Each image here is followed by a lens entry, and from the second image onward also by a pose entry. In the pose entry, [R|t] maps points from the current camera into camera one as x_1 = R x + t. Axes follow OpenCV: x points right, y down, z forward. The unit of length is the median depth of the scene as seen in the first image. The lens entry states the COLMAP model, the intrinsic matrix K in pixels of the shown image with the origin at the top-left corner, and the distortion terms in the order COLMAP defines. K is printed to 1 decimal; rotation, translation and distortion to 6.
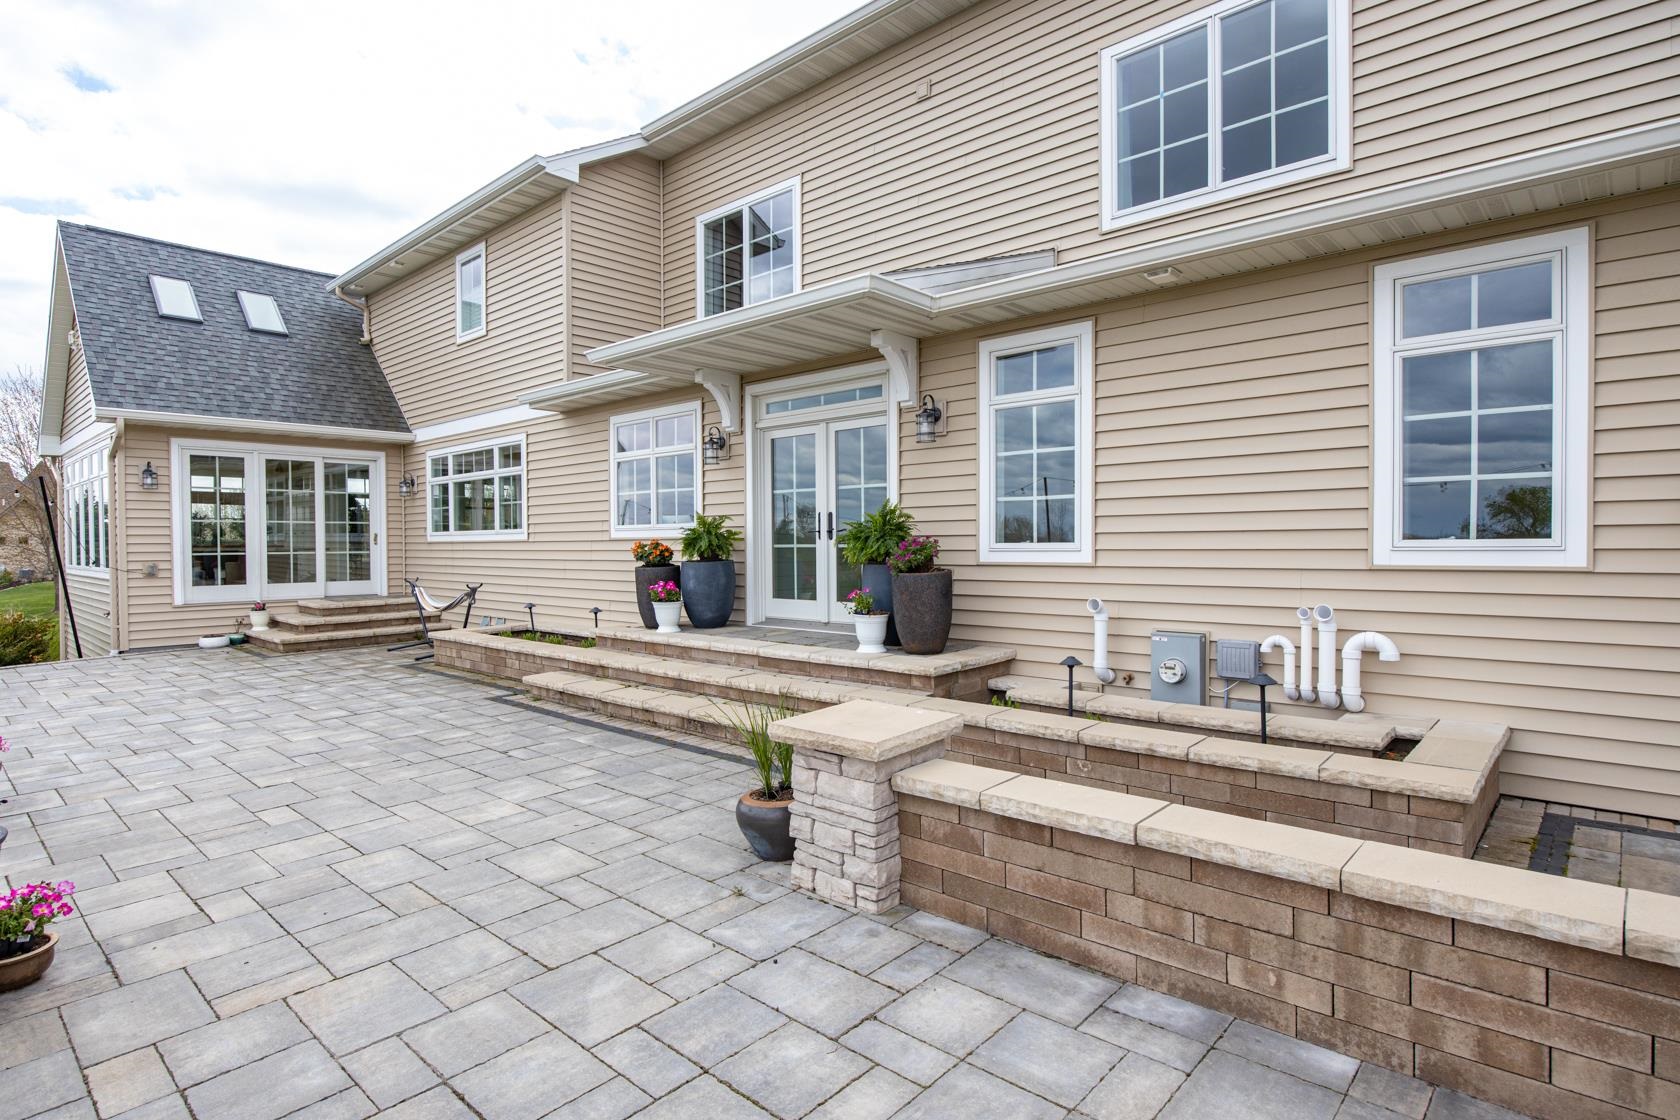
lens RADIAL K [[907.2, 0, 755.9], [0, 907.2, 554.8], [0, 0, 1]] dist [-0.008415, 0.000154]
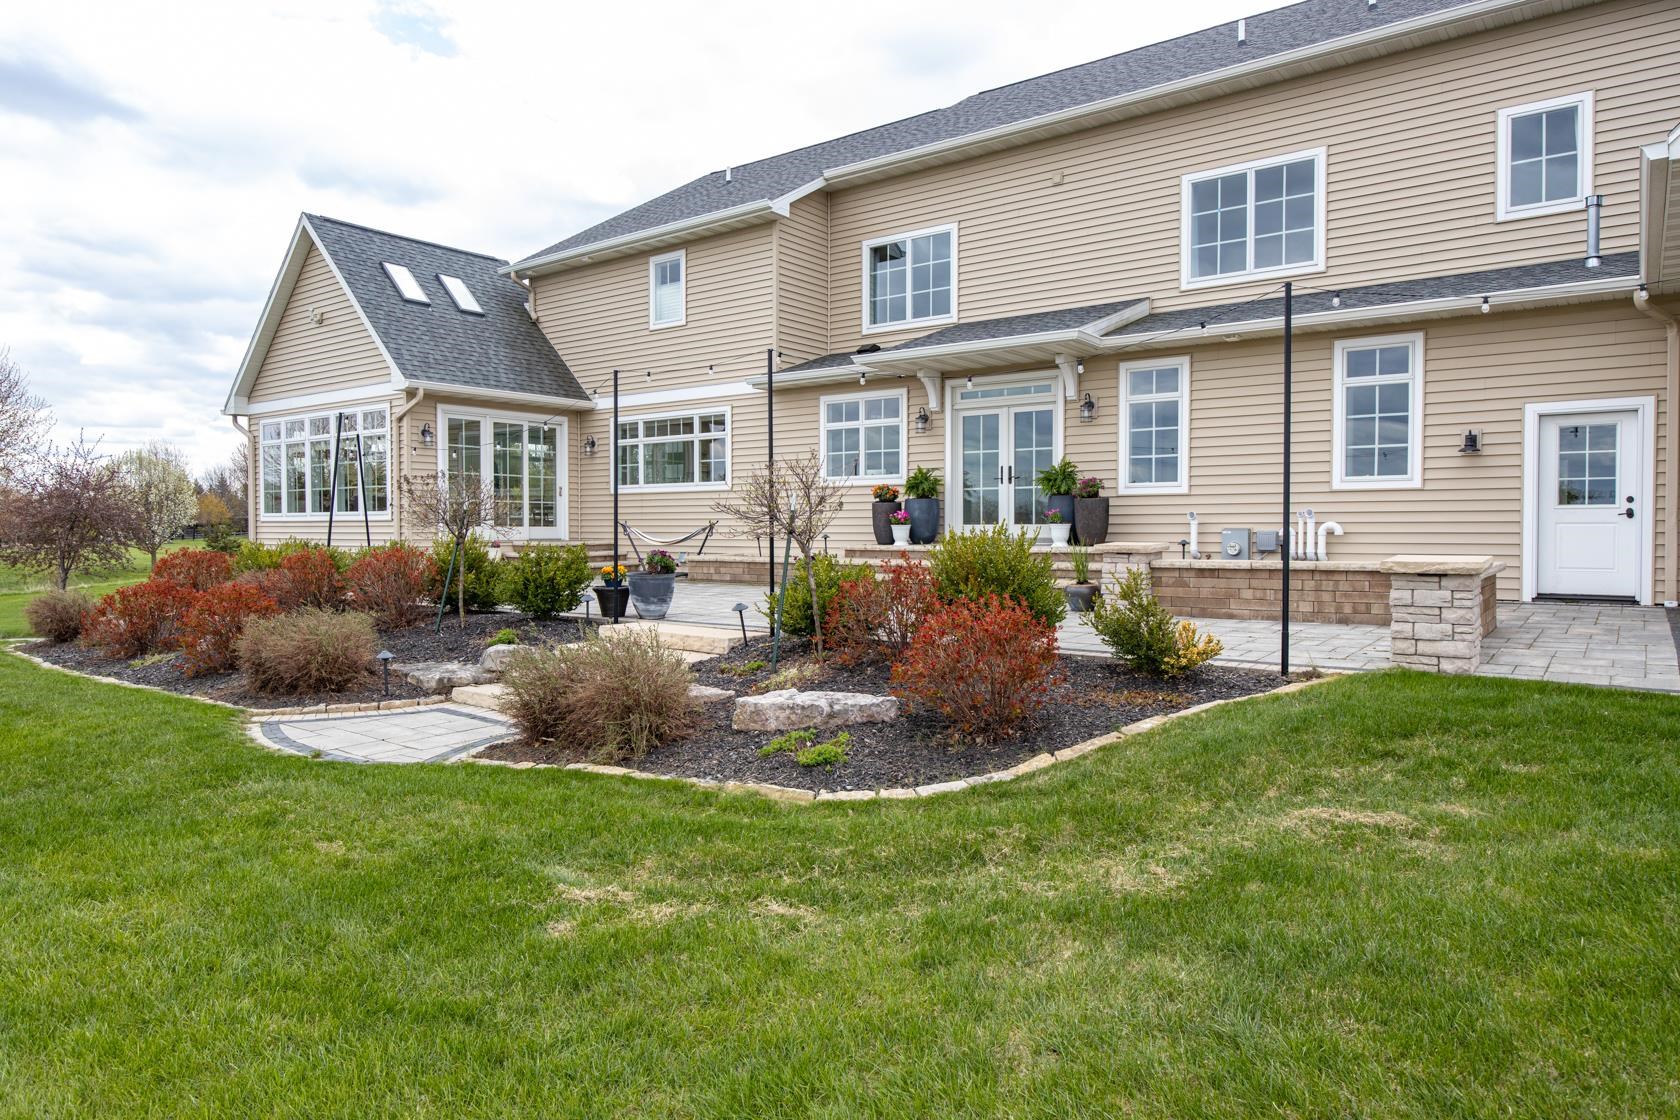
lens RADIAL K [[1060.2, 0, 842.5], [0, 1060.2, 561.5], [0, 0, 1]] dist [-0.001060, 0.001647]
pose [[0.988461, -0.004932, 0.151393, -0.499601], [0.001199, 0.999693, 0.024743, 0.074481], [-0.151469, -0.024276, 0.988164, -0.777150]]
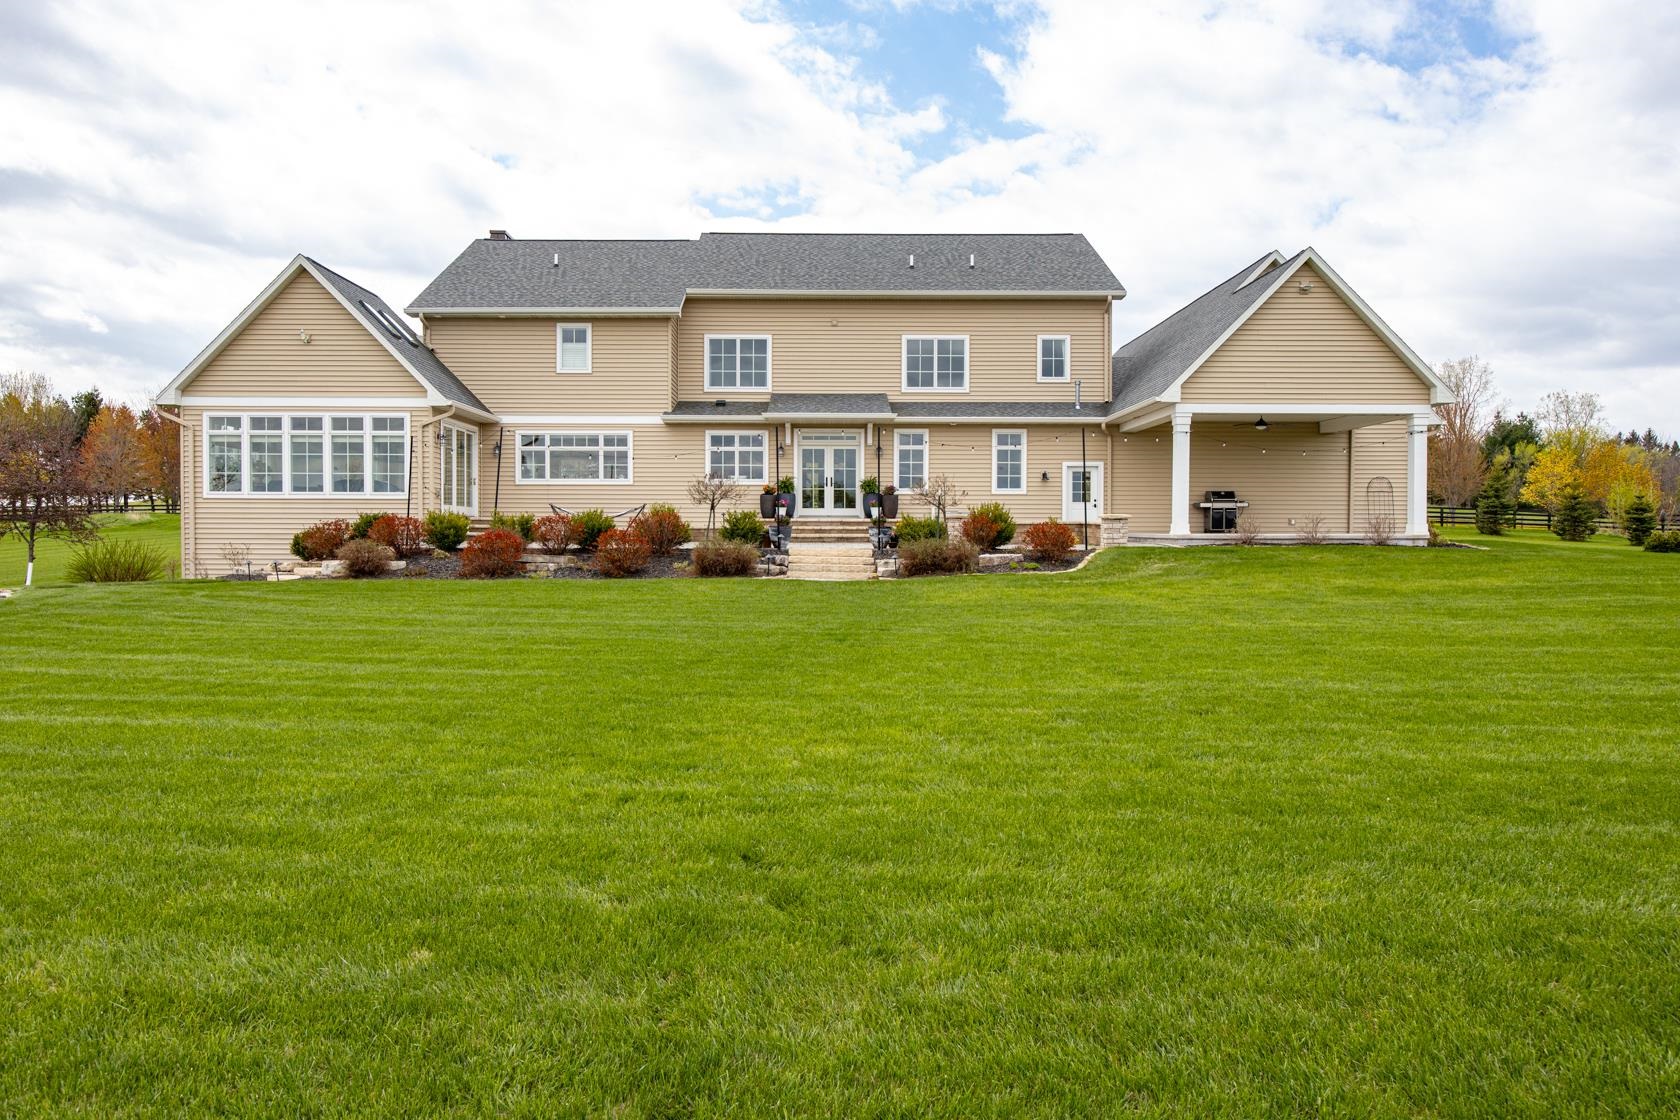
lens RADIAL K [[1060.2, 0, 853.9], [0, 1060.2, 559.9], [0, 0, 1]] dist [-0.001060, 0.001647]
pose [[0.698455, -0.015531, 0.715486, -2.434958], [-0.000235, 0.999759, 0.021932, 0.152357], [-0.715654, -0.015487, 0.698283, -1.505709]]
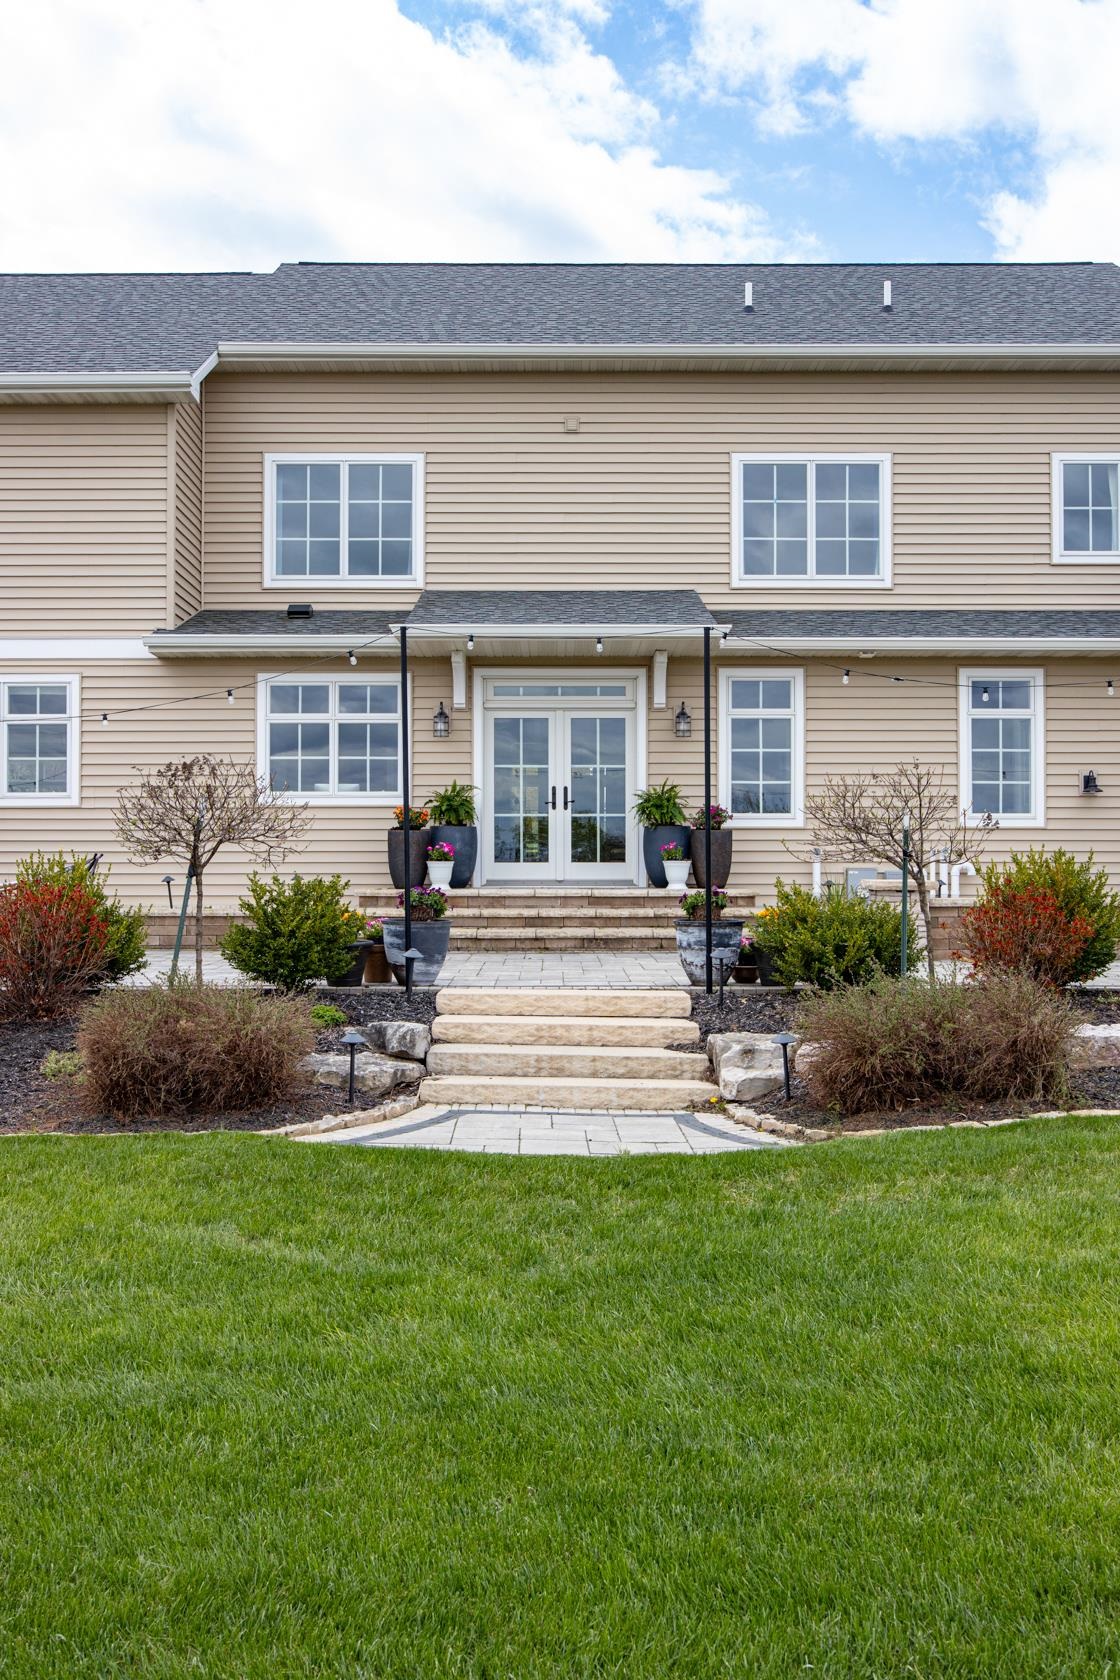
lens RADIAL K [[1593.9, 0, 601.8], [0, 1593.9, 867.0], [0, 0, 1]] dist [-0.025309, 0.000000]
pose [[0.696910, 0.011151, 0.717072, -1.456403], [0.002389, 0.999837, -0.017870, 0.100975], [-0.717155, 0.014167, 0.696770, -0.507337]]
